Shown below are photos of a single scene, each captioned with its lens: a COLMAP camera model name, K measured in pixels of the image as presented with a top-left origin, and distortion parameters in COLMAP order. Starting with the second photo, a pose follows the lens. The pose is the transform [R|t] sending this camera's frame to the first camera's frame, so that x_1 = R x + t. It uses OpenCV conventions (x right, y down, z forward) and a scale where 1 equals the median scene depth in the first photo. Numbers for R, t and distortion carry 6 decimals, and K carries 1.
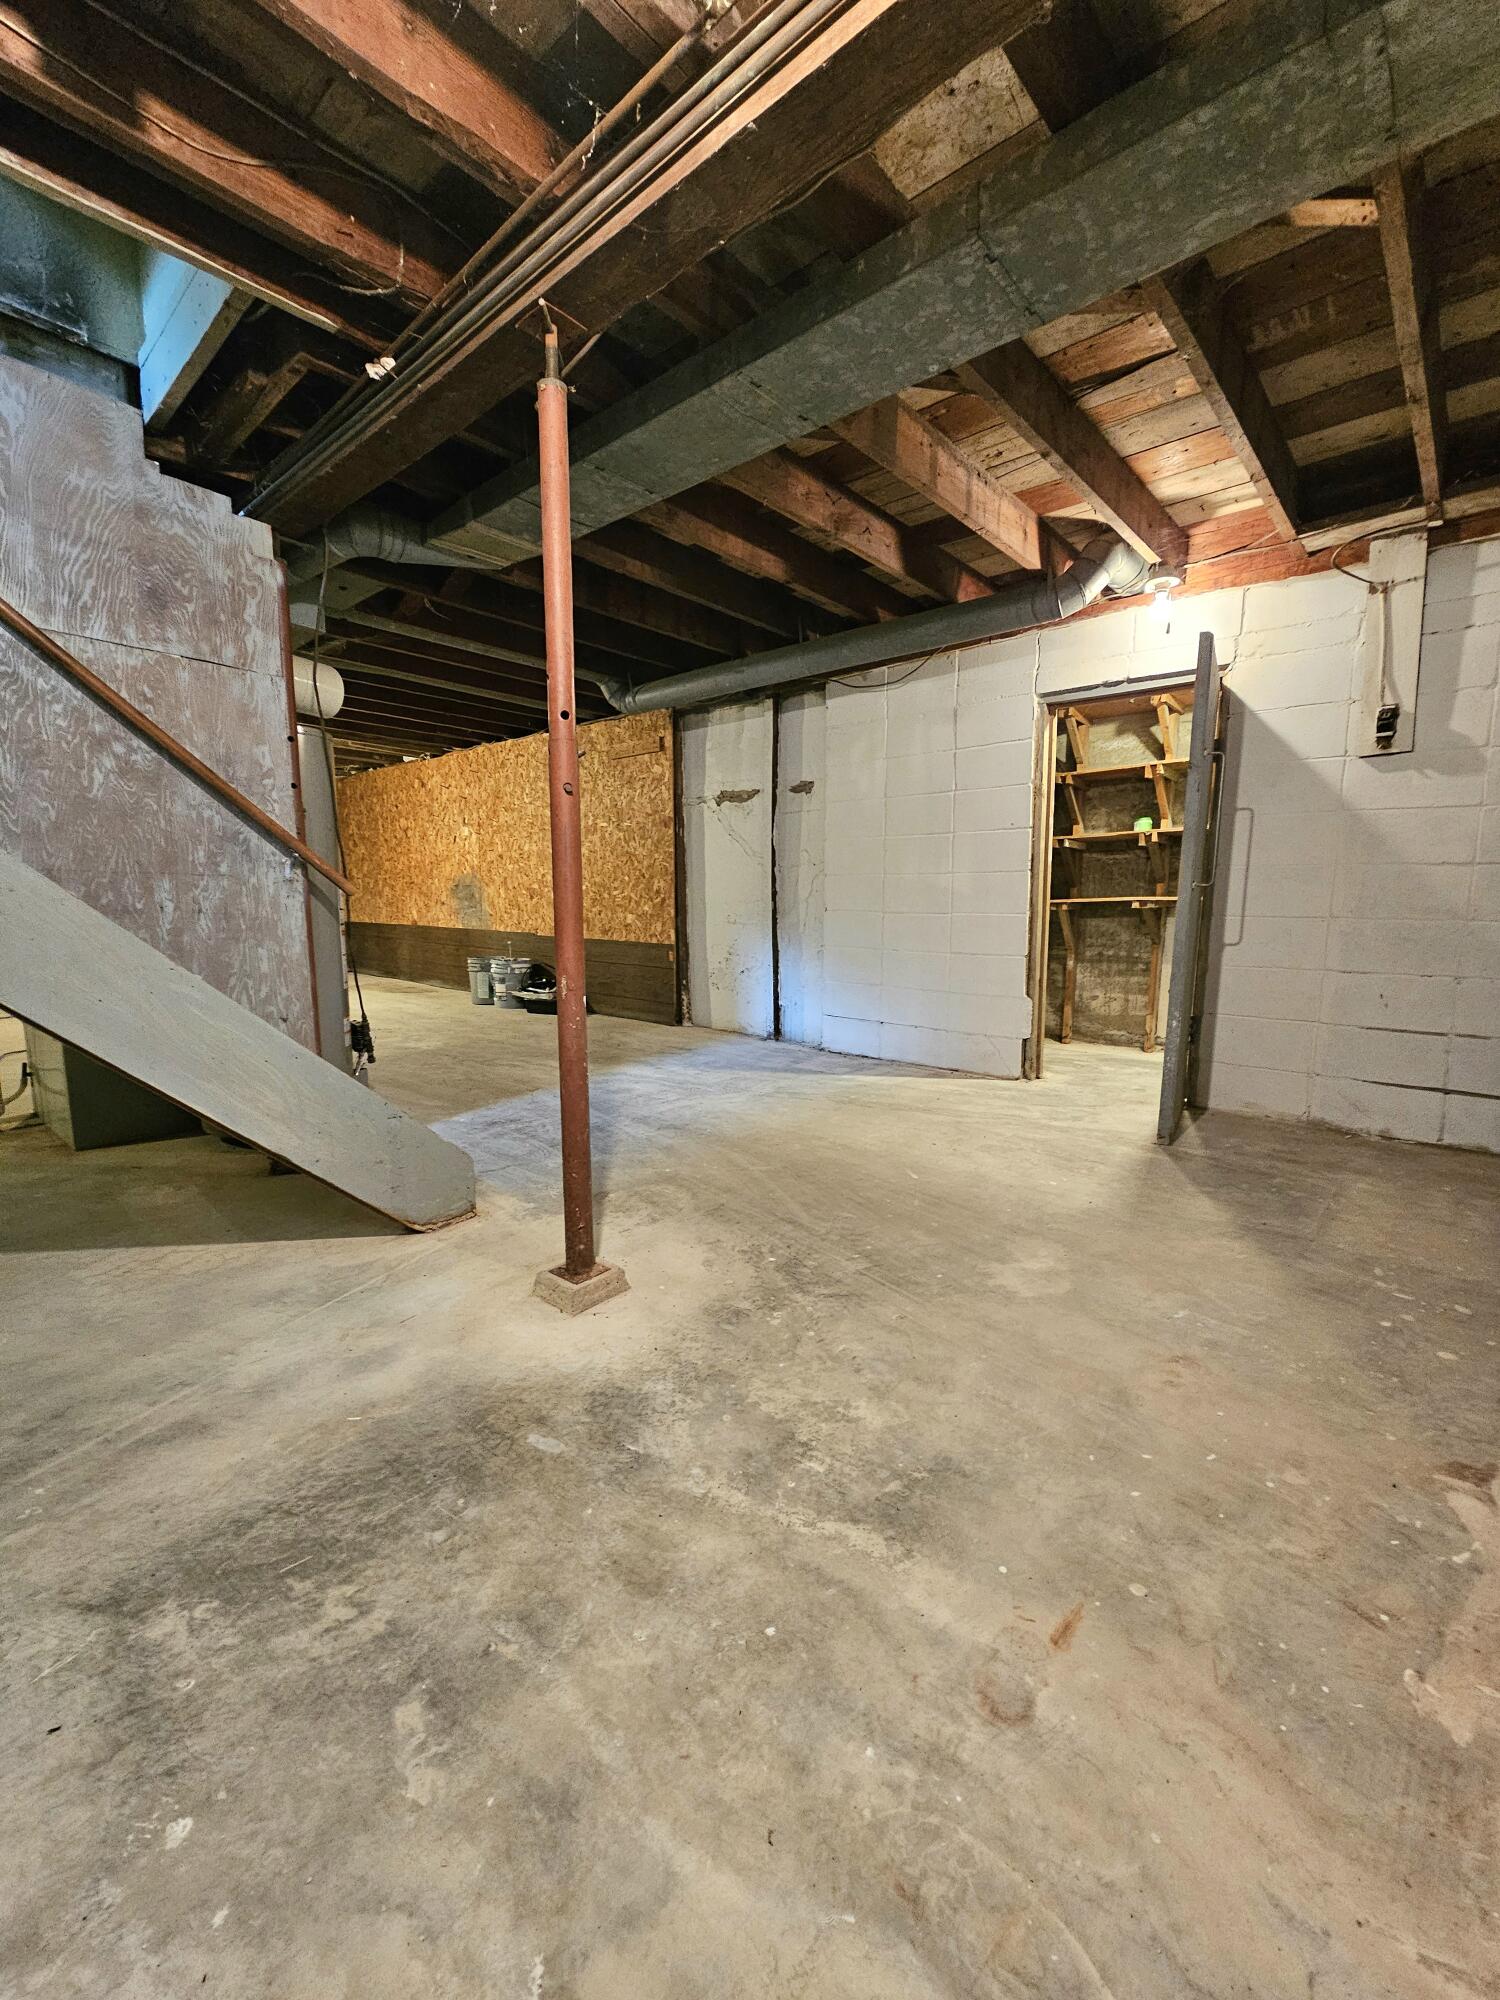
lens RADIAL K [[814.0, 0, 752.1], [0, 814.0, 1006.1], [0, 0, 1]] dist [-0.000128, -0.000807]
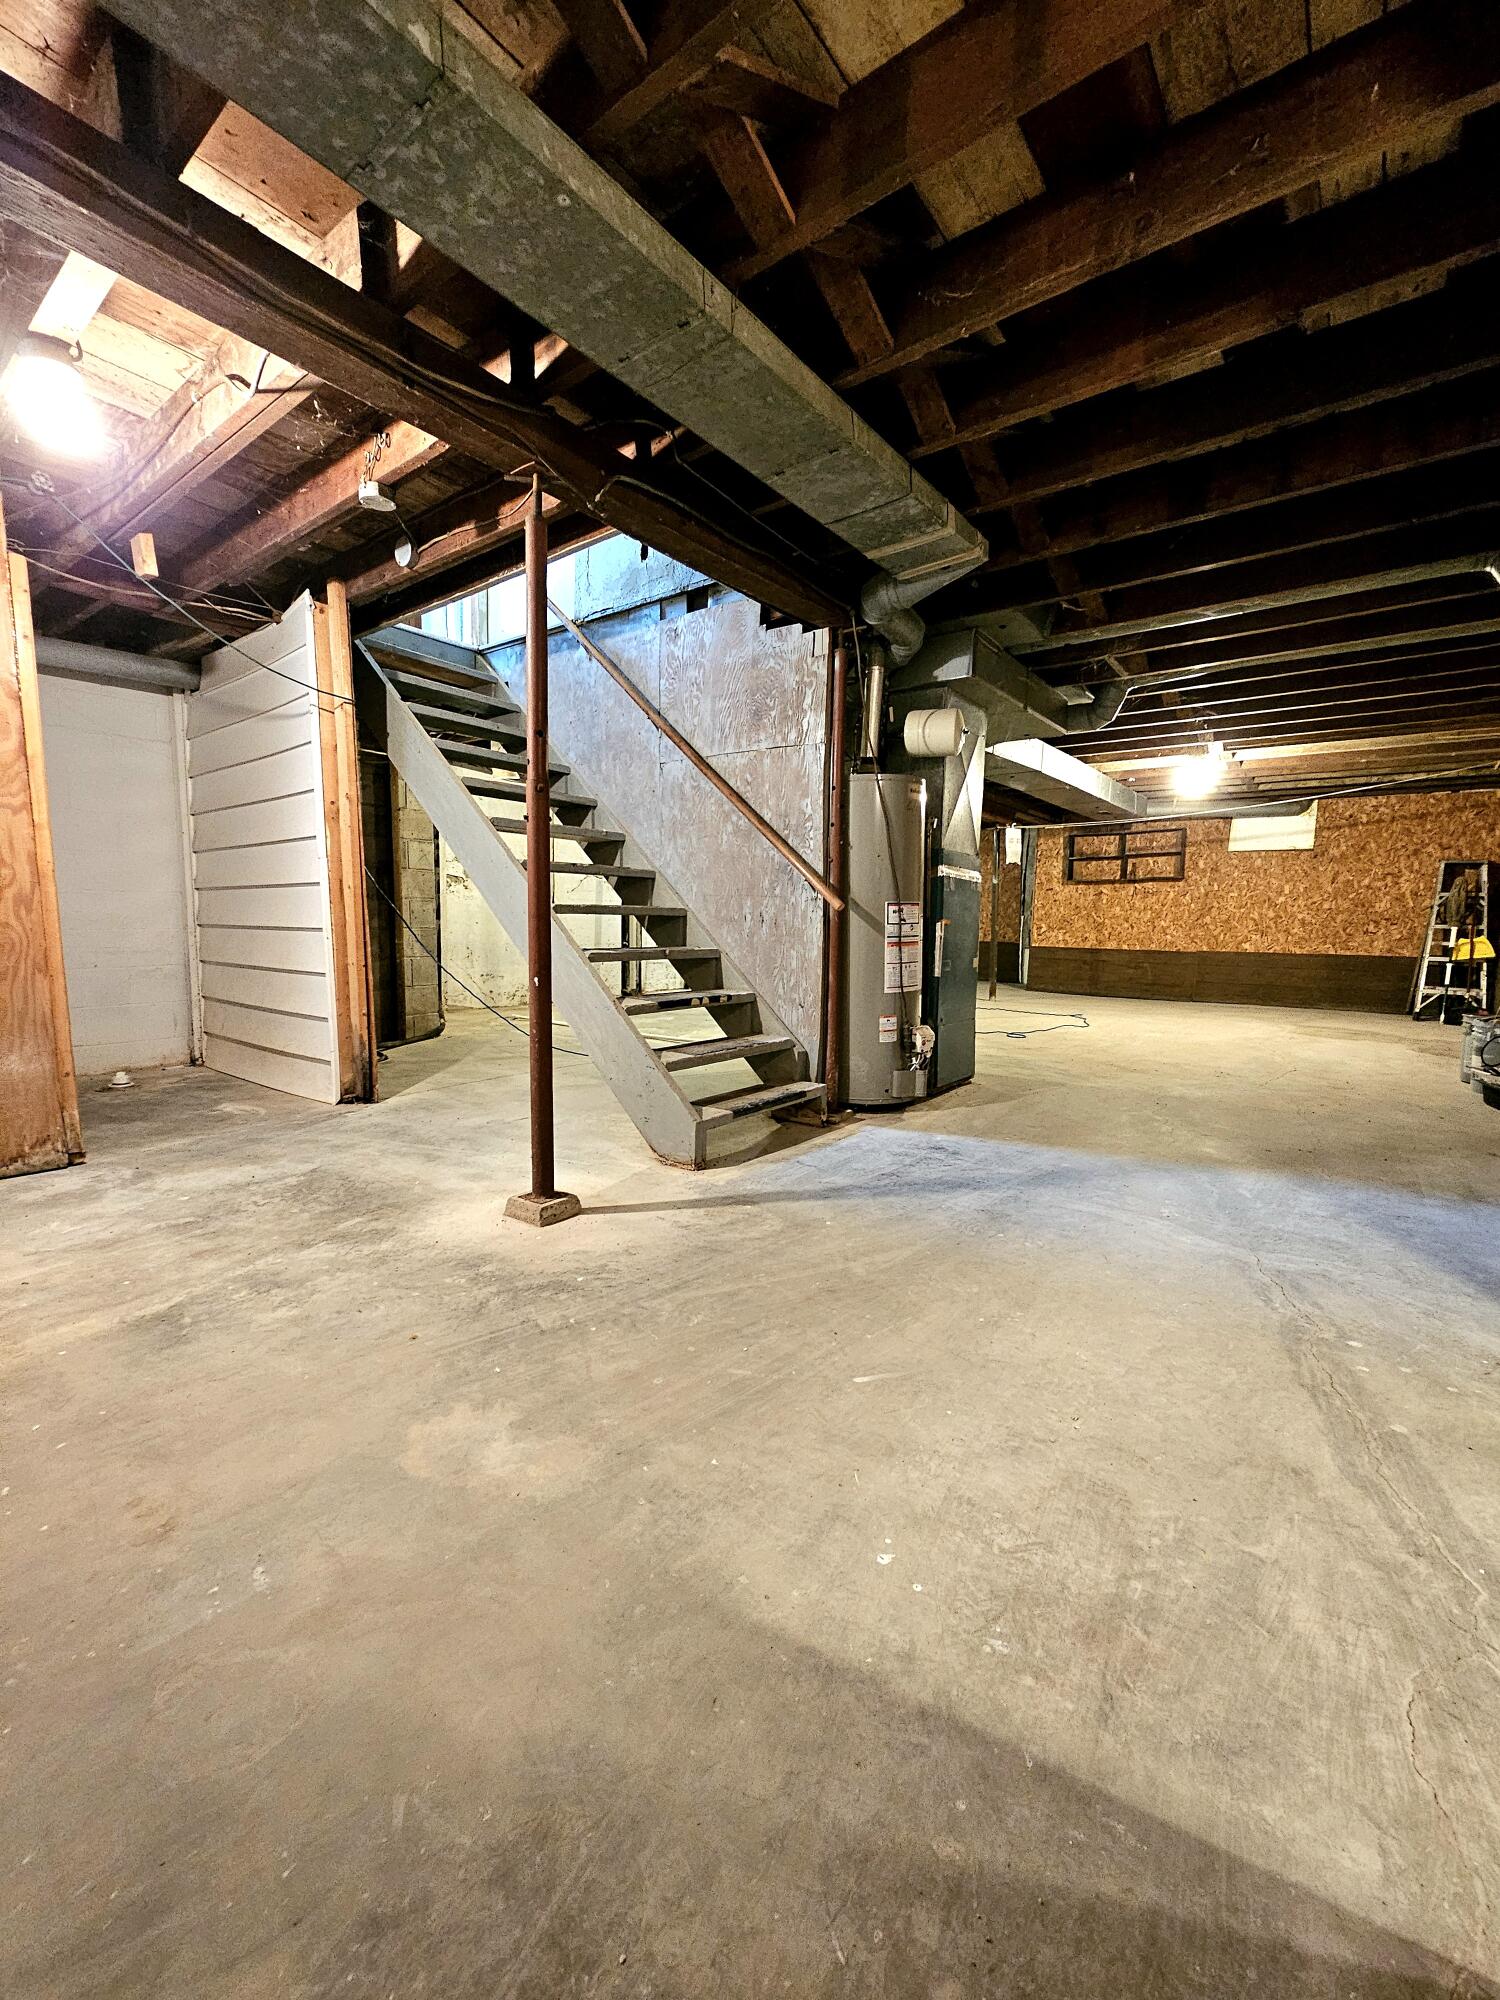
lens RADIAL K [[814.0, 0, 752.6], [0, 814.0, 1006.8], [0, 0, 1]] dist [-0.000128, -0.000807]
pose [[0.070303, 0.100483, -0.992452, 0.913122], [-0.149198, 0.984781, 0.089138, -0.109955], [0.986305, 0.141806, 0.084225, 1.038689]]
